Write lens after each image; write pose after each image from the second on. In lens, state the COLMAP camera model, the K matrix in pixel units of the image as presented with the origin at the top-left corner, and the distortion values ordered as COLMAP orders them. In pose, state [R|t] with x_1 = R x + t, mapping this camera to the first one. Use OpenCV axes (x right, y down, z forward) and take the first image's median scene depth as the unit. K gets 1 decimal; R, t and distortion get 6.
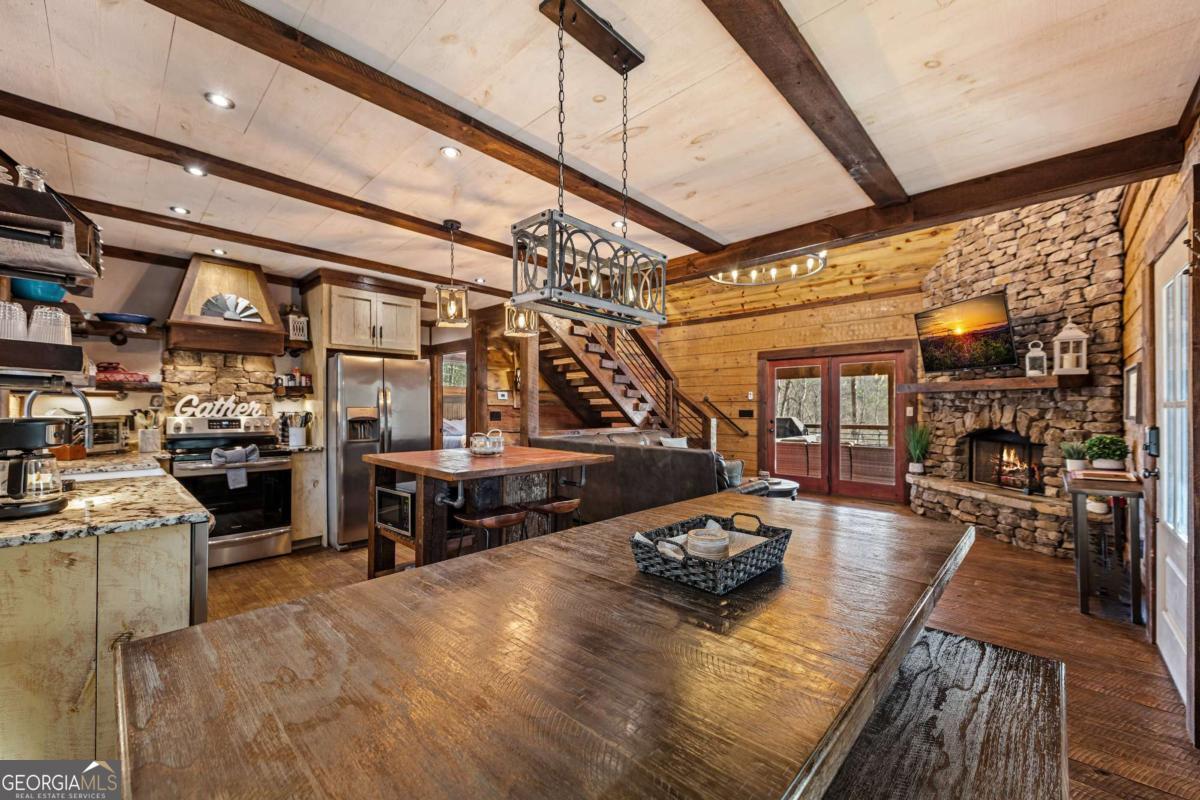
lens RADIAL K [[466.4, 0, 601.8], [0, 466.4, 410.0], [0, 0, 1]] dist [0.011415, -0.004764]
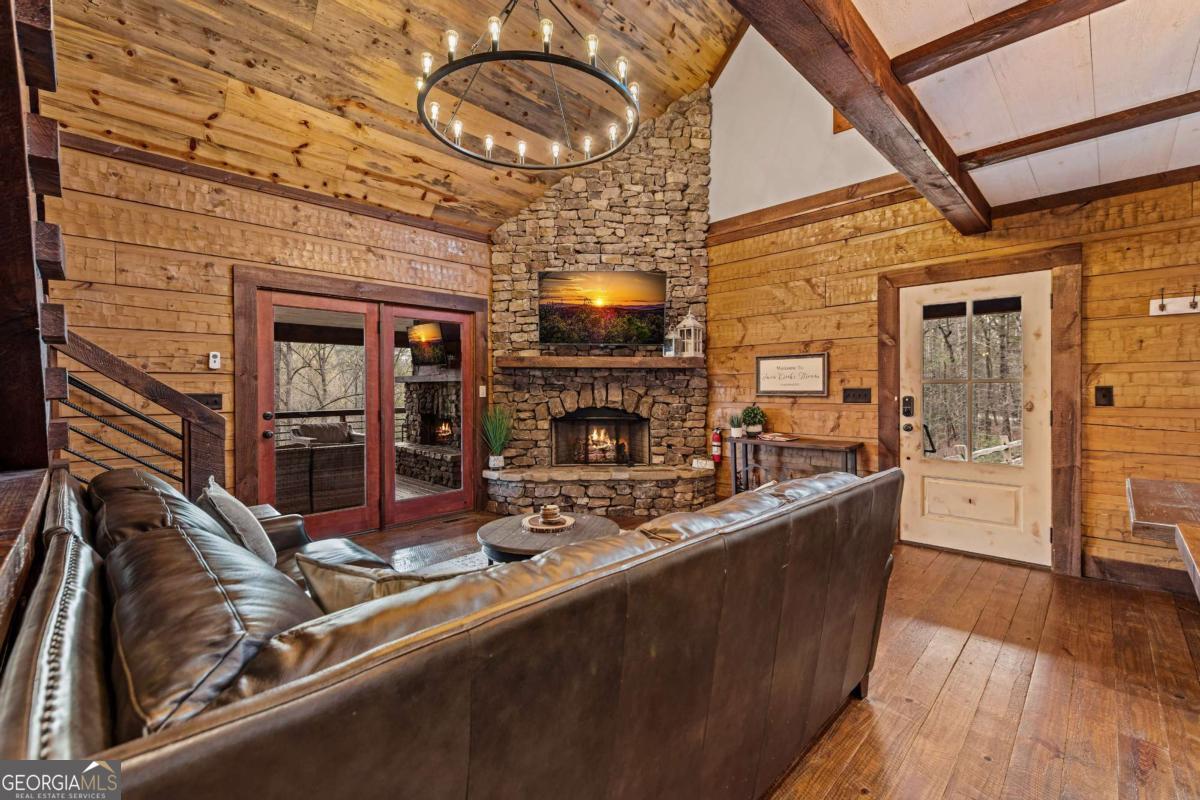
lens RADIAL K [[511.3, 0, 601.3], [0, 511.3, 390.1], [0, 0, 1]] dist [0.011671, -0.005362]
pose [[0.018830, -0.006418, 0.999802, -0.266466], [0.011135, 0.999919, 0.006209, -0.002769], [-0.999761, 0.011016, 0.018900, 1.076215]]
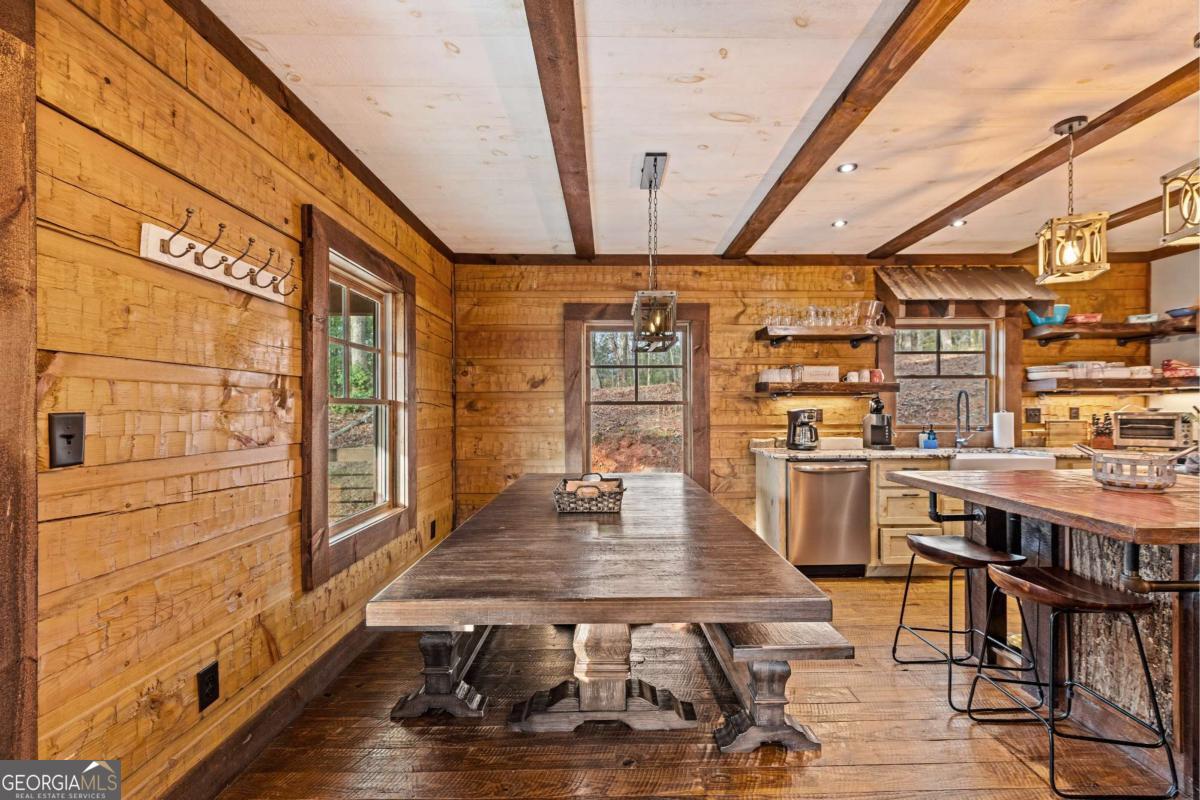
lens RADIAL K [[524.0, 0, 614.0], [0, 524.0, 412.1], [0, 0, 1]] dist [0.010120, -0.005991]
pose [[-0.715657, 0.006536, -0.698422, 0.471746], [-0.000076, 0.999955, 0.009435, 0.000925], [0.698452, 0.006805, -0.715624, 0.773448]]
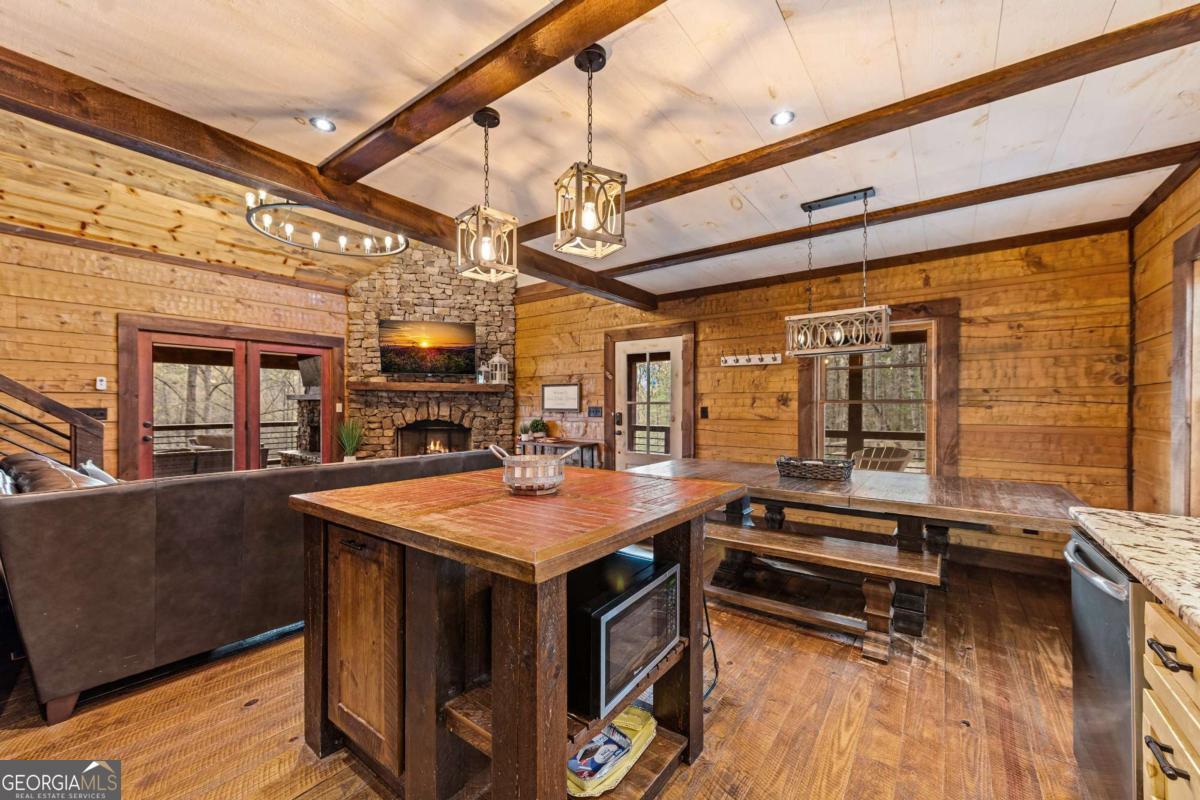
lens RADIAL K [[468.5, 0, 603.8], [0, 468.5, 407.6], [0, 0, 1]] dist [0.008496, -0.002312]
pose [[-0.125766, -0.006200, 0.992041, -0.611887], [0.003951, 0.999969, 0.006750, -0.002129], [-0.992052, 0.004768, -0.125737, 0.753748]]
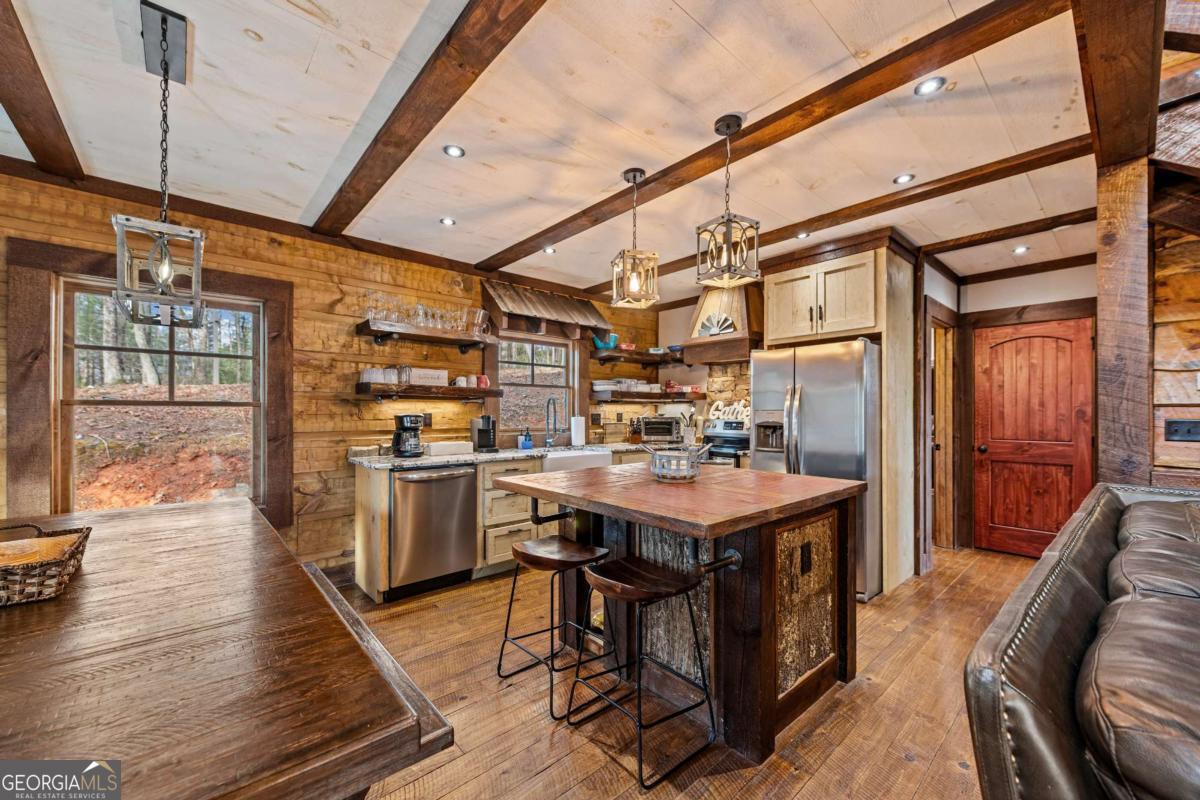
lens RADIAL K [[468.8, 0, 604.4], [0, 468.8, 412.4], [0, 0, 1]] dist [0.011164, -0.004065]
pose [[-0.078176, -0.001376, -0.996939, 0.334014], [-0.007473, 0.999972, -0.000794, 0.001176], [0.996912, 0.007388, -0.078184, 0.723575]]
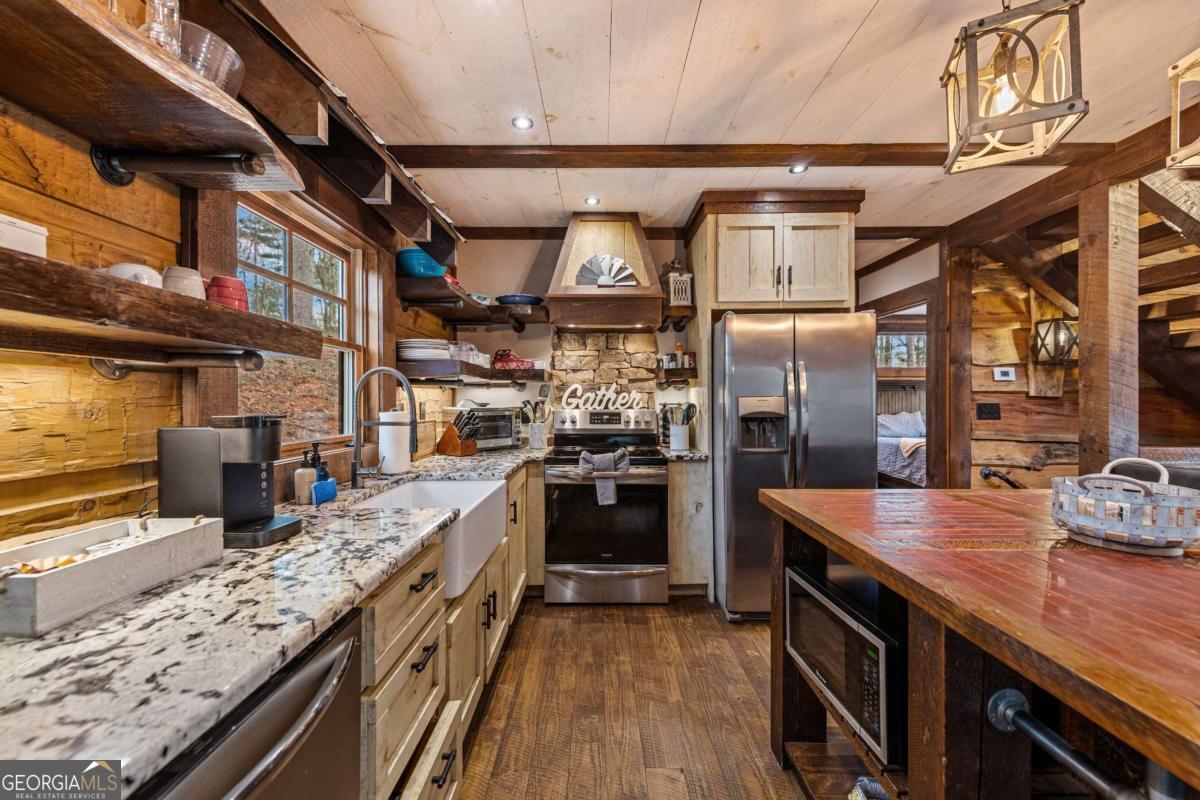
lens RADIAL K [[471.3, 0, 601.8], [0, 471.3, 402.1], [0, 0, 1]] dist [0.005971, -0.000538]
pose [[0.691357, -0.000582, -0.722513, -0.196685], [0.002352, 0.999996, 0.001445, 0.000423], [0.722509, -0.002699, 0.691356, 0.395113]]
